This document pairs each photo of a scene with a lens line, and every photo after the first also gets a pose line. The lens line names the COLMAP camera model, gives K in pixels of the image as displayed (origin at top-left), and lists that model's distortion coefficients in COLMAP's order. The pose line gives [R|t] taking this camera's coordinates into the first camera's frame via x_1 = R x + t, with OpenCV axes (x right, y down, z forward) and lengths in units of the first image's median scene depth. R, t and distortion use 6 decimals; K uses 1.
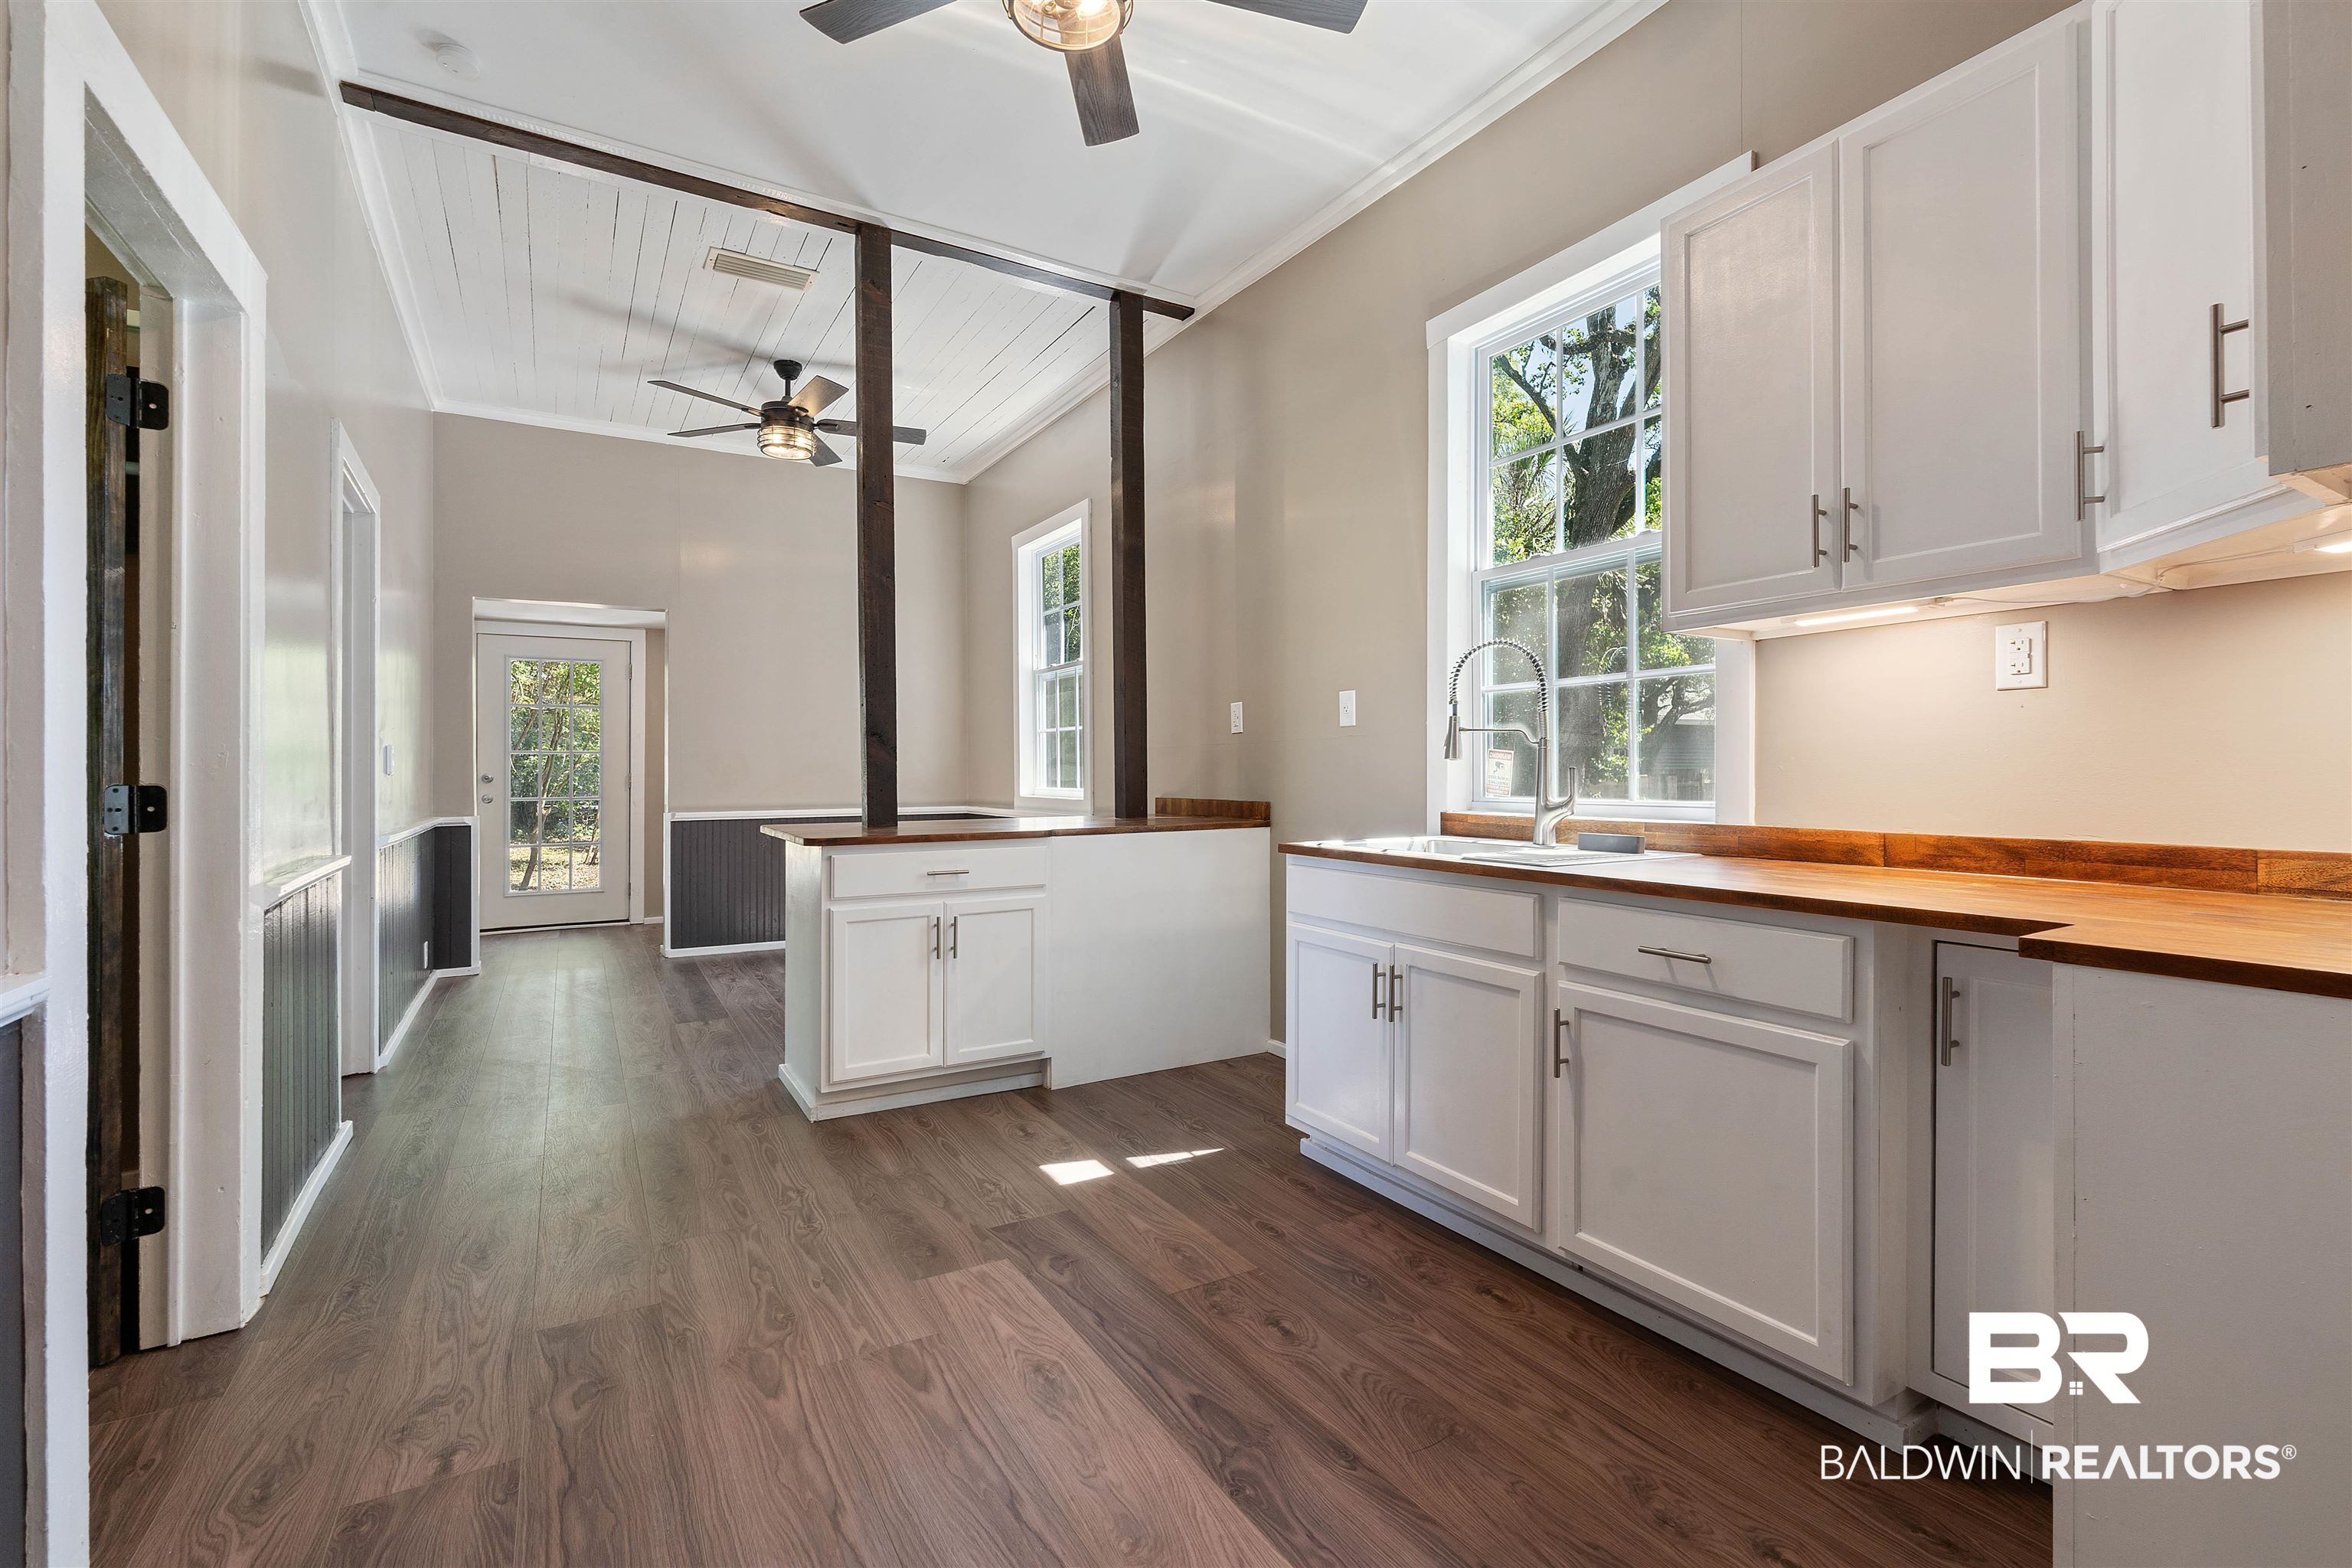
lens RADIAL K [[1034.2, 0, 1192.2], [0, 1034.2, 767.3], [0, 0, 1]] dist [-0.003198, 0.000103]
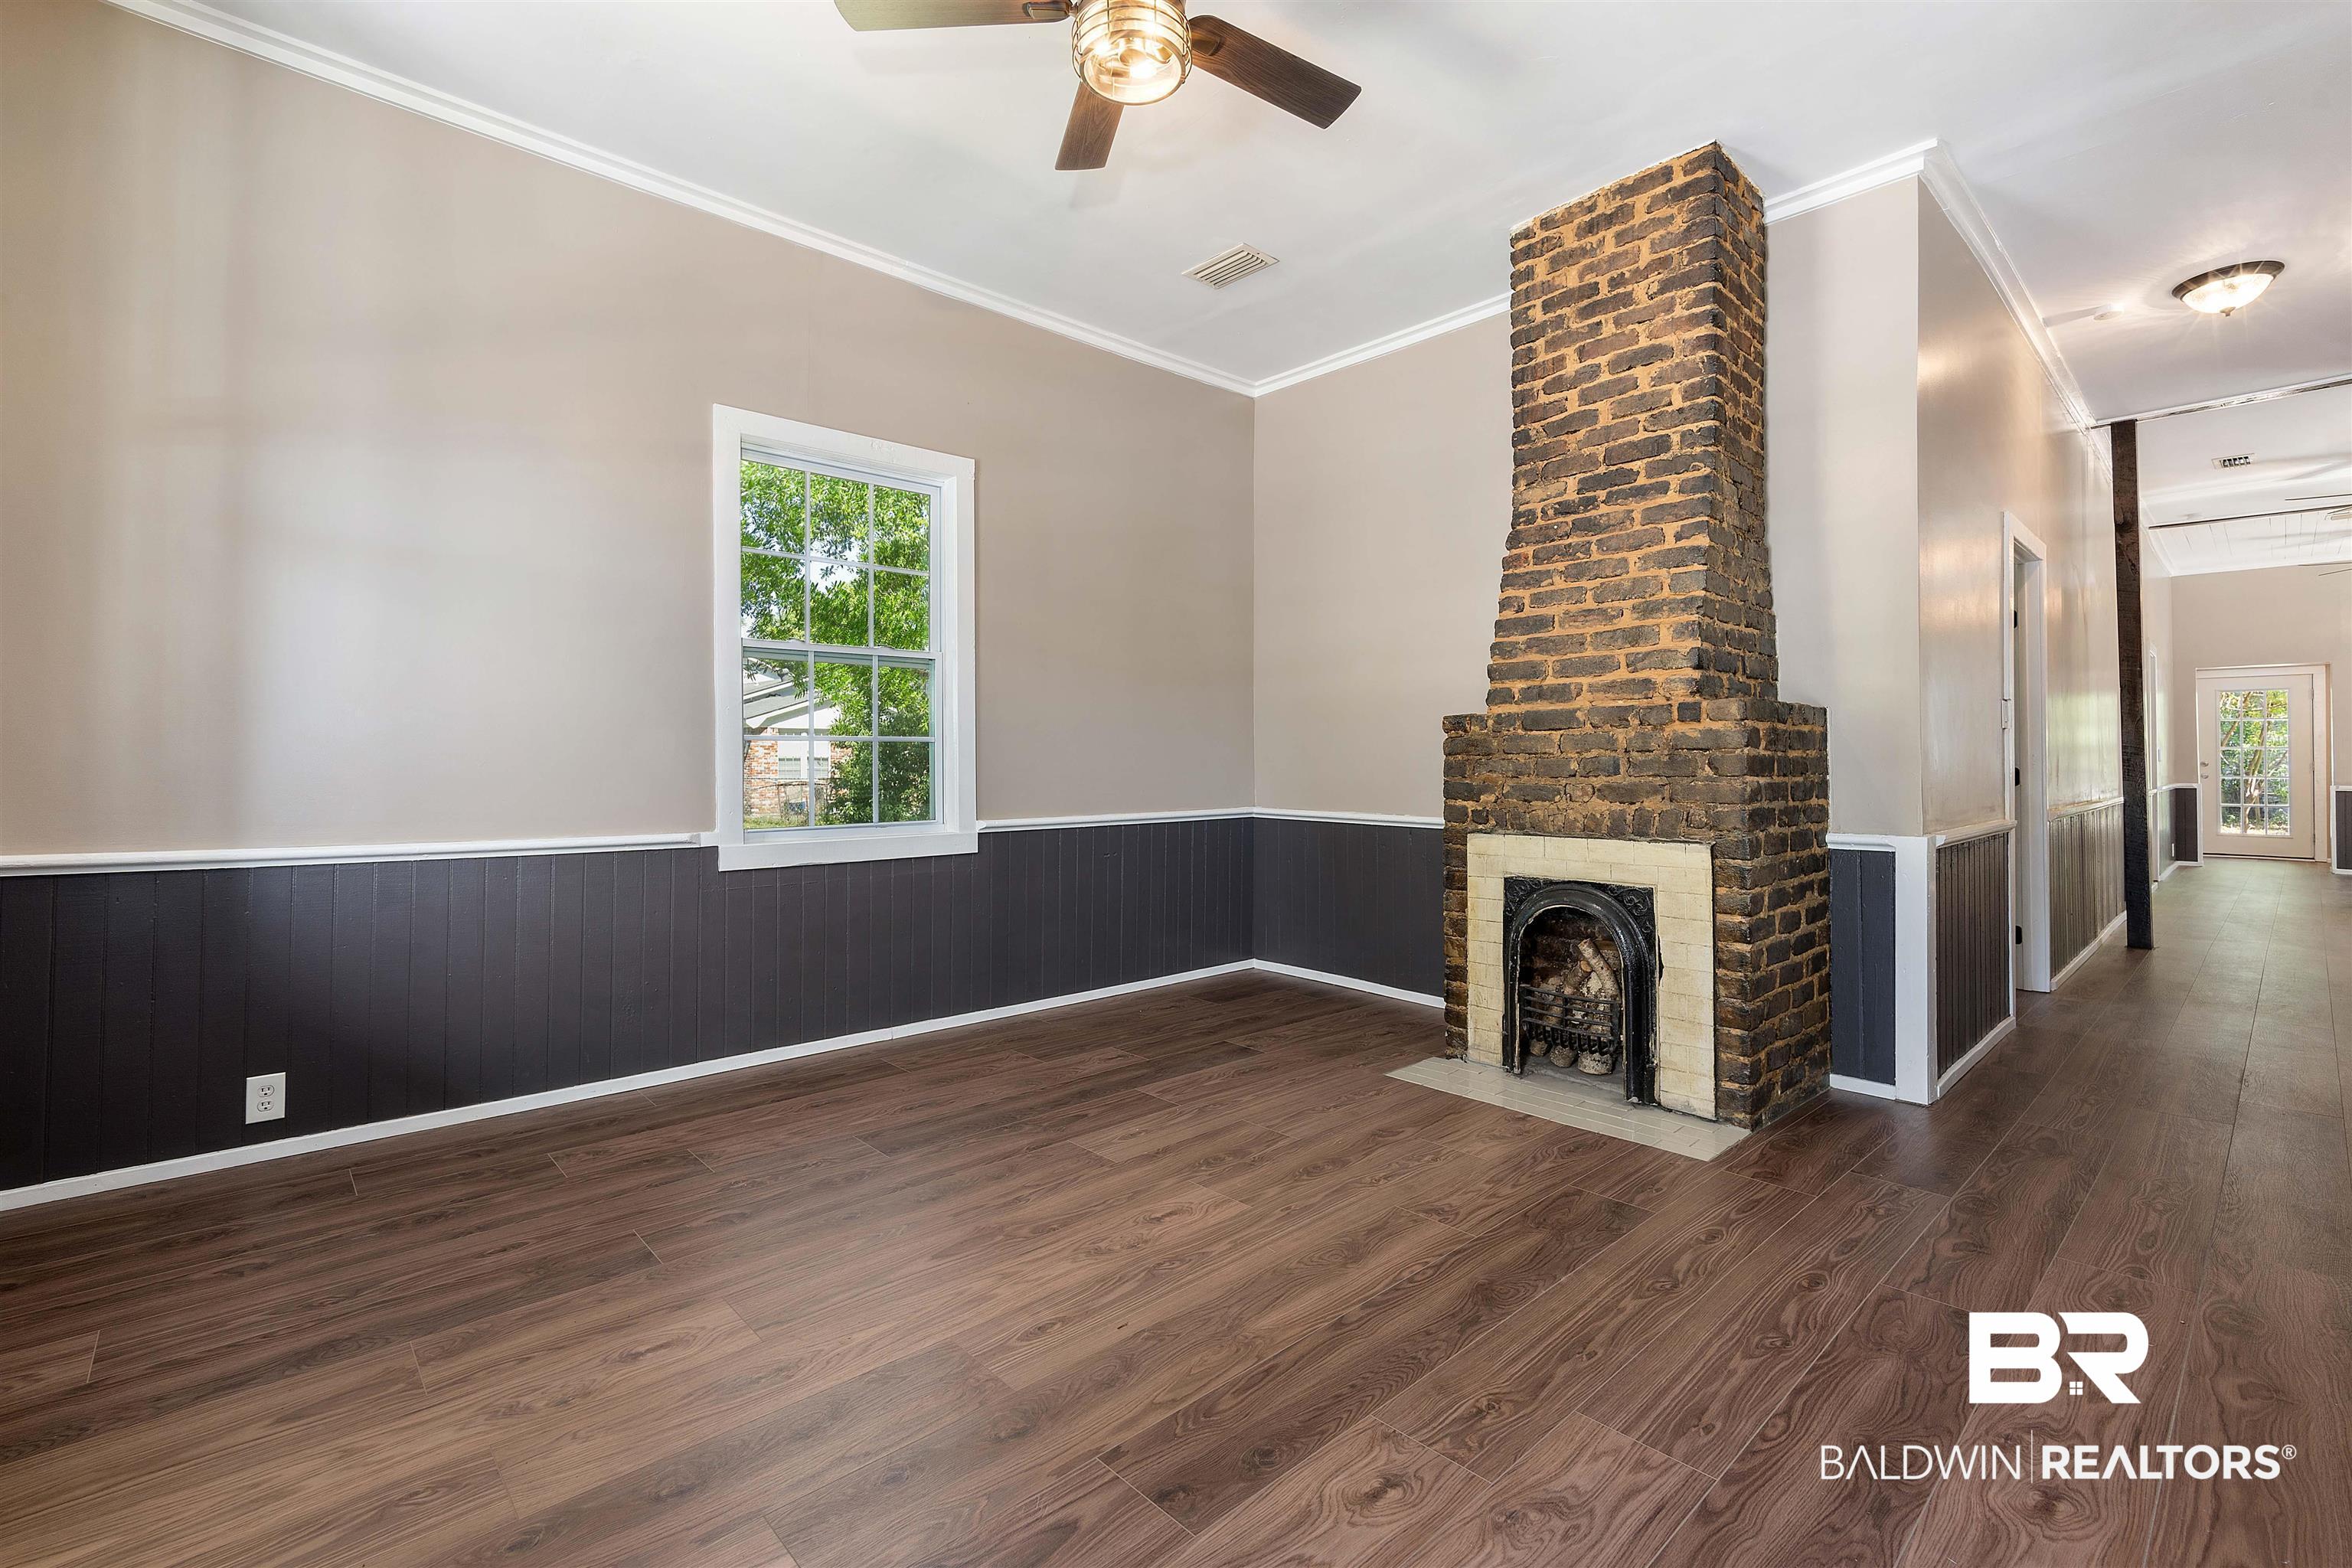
lens RADIAL K [[1034.2, 0, 1187.3], [0, 1034.2, 752.4], [0, 0, 1]] dist [-0.003198, 0.000103]
pose [[0.200287, -0.008761, -0.979698, 1.817011], [0.008040, 0.999941, -0.007299, -0.027640], [0.979704, -0.006415, 0.200345, -2.761493]]
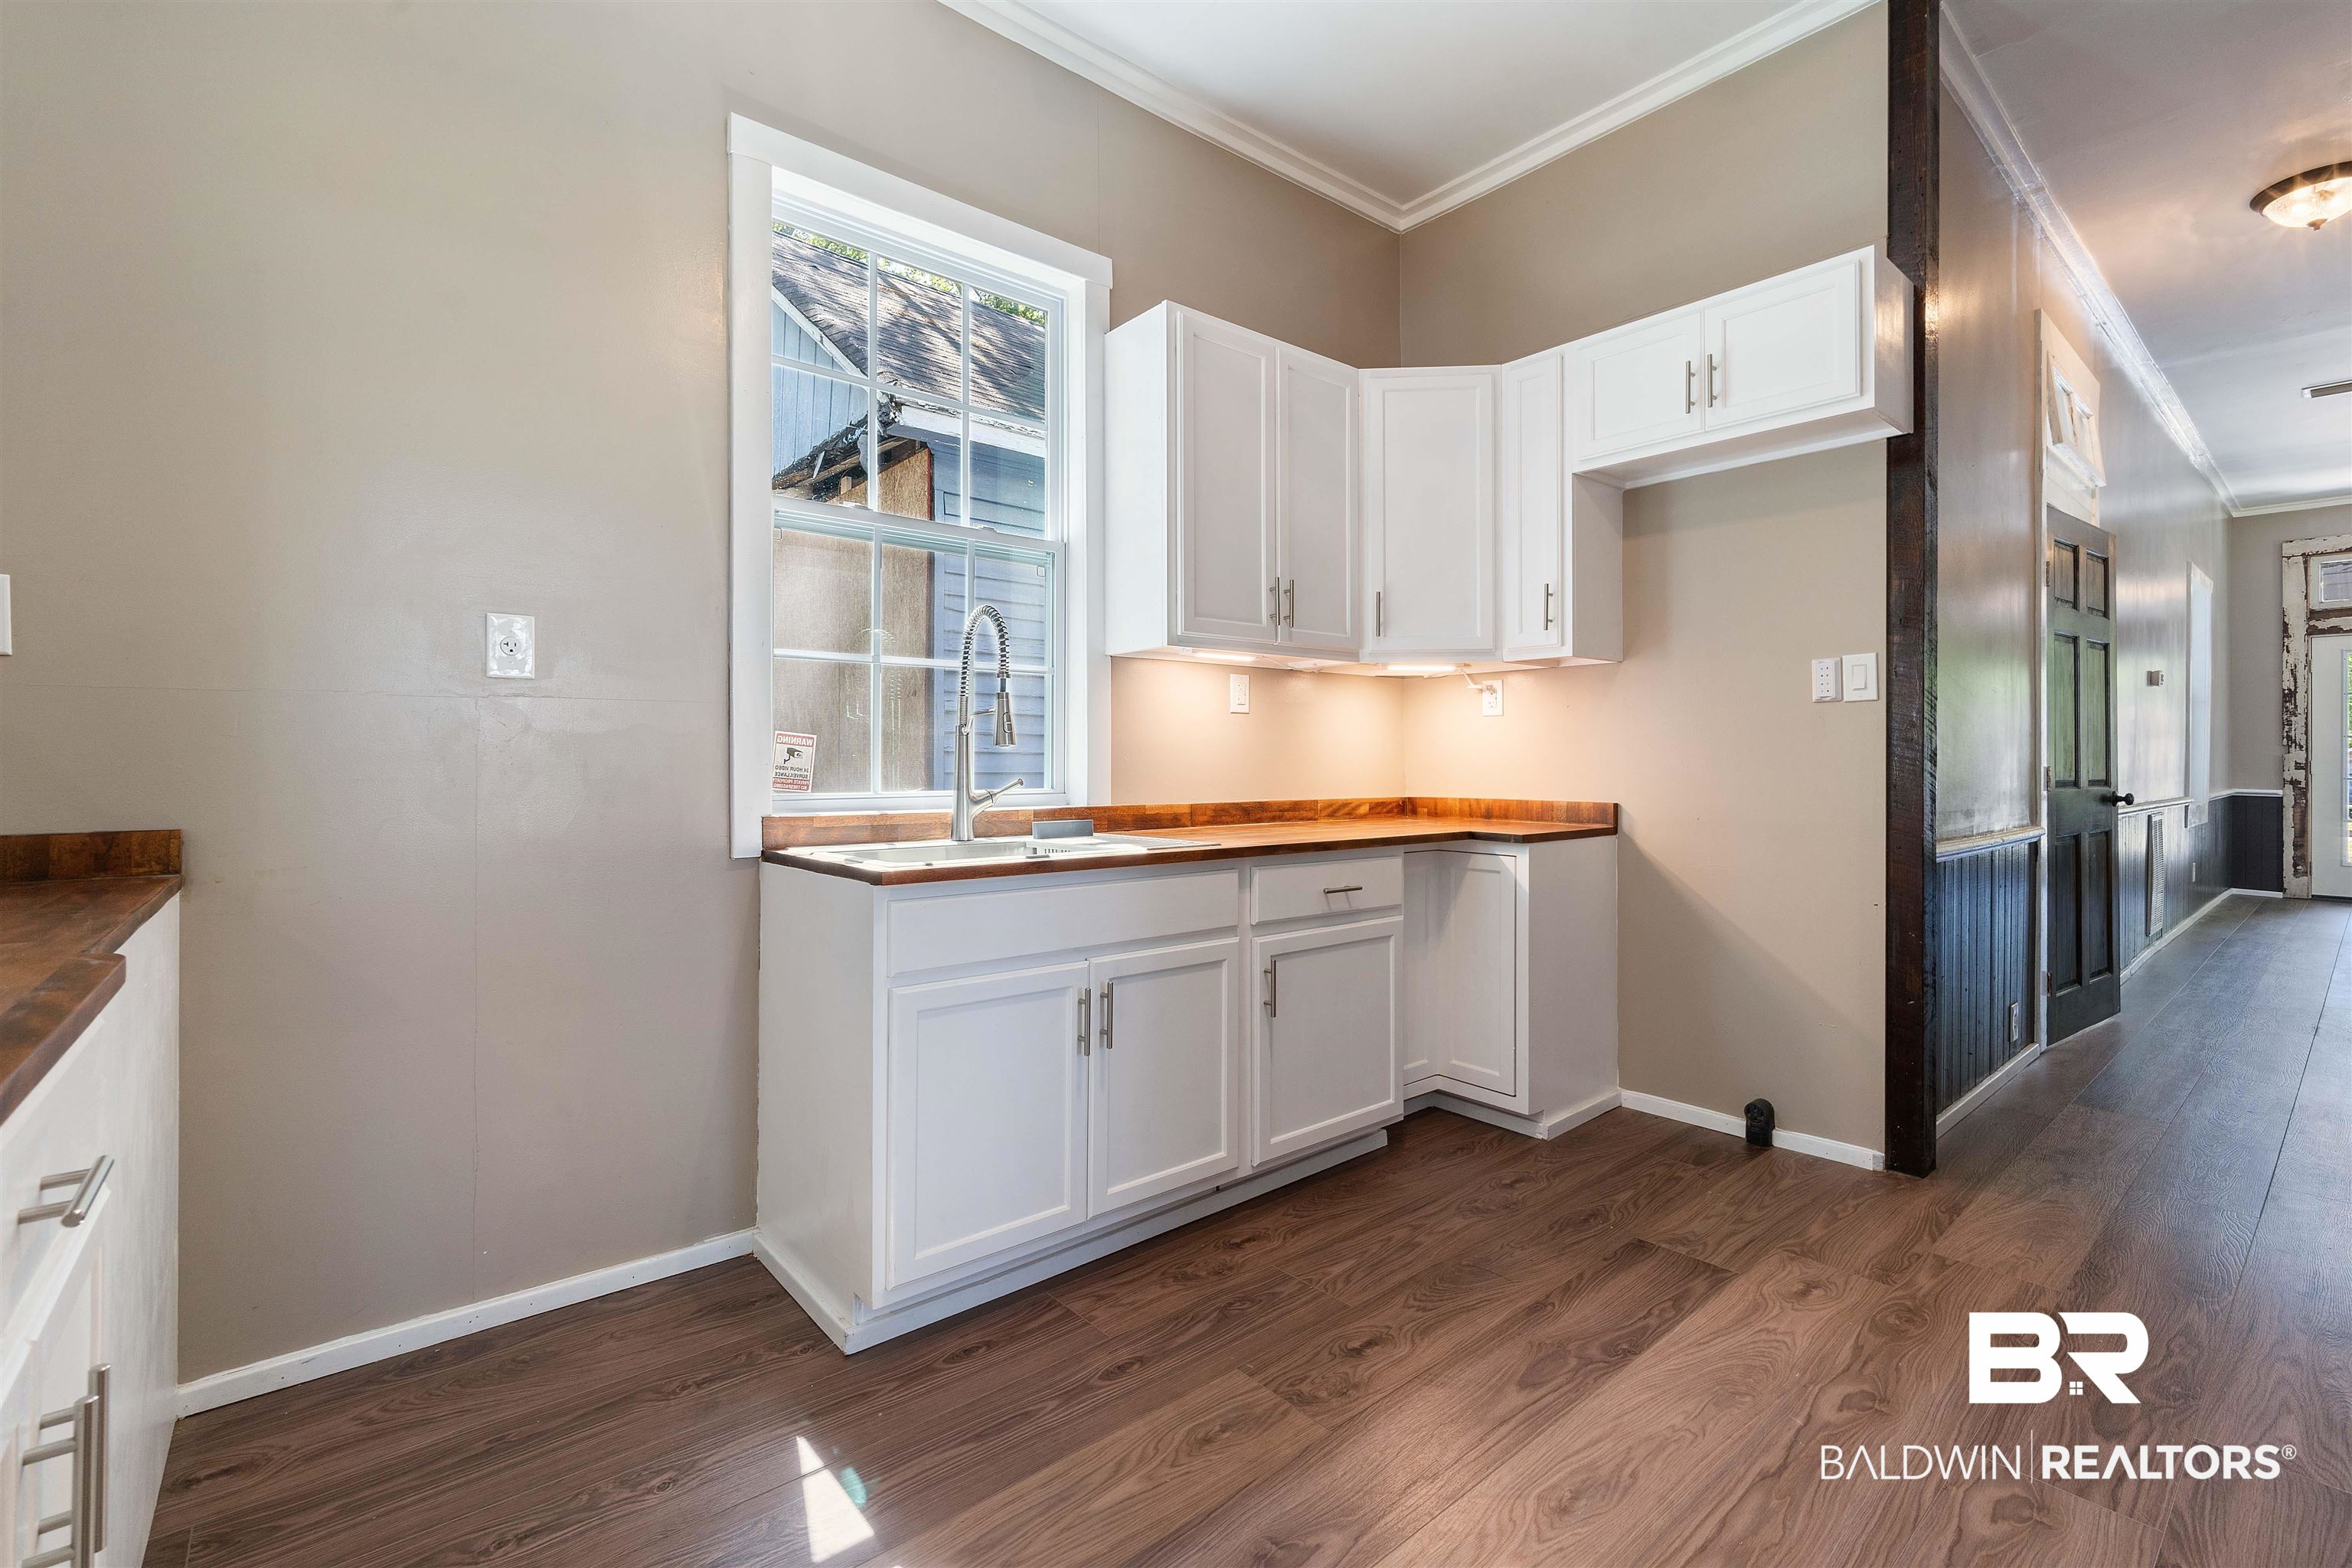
lens RADIAL K [[1034.2, 0, 1187.1], [0, 1034.2, 772.9], [0, 0, 1]] dist [-0.003198, 0.000103]
pose [[-0.161749, -0.006044, 0.986813, -0.613628], [-0.004625, 0.999975, 0.005367, 0.008941], [-0.986821, -0.003696, -0.161773, 0.985030]]
